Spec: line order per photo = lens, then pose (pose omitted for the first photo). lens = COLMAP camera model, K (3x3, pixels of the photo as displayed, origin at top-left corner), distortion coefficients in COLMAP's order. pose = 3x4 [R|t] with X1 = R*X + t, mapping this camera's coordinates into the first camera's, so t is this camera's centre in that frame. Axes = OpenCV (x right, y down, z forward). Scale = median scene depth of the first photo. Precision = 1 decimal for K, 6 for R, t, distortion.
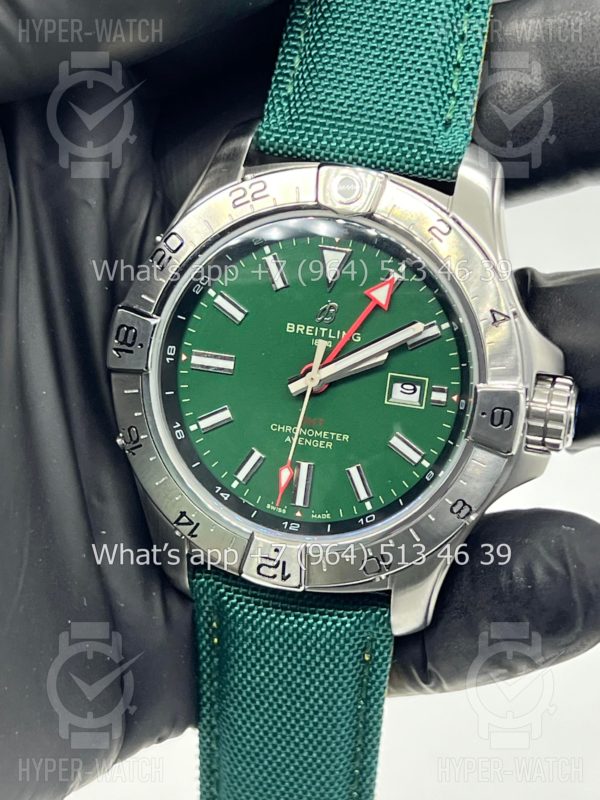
lens RADIAL K [[1880.6, 0, 295.2], [0, 1880.6, 396.4], [0, 0, 1]] dist [0.128867, 0.000000]
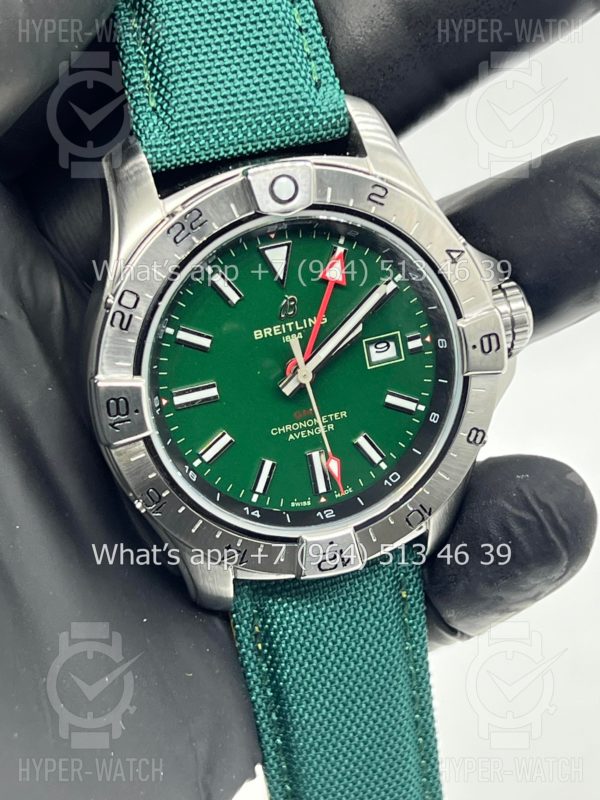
lens RADIAL K [[1880.6, 0, 302.7], [0, 1880.6, 397.9], [0, 0, 1]] dist [0.128867, 0.000000]
pose [[0.850594, -0.391761, 0.350732, -0.346672], [0.329007, 0.916840, 0.226184, -0.224349], [-0.410175, -0.076998, 0.908751, 0.082078]]
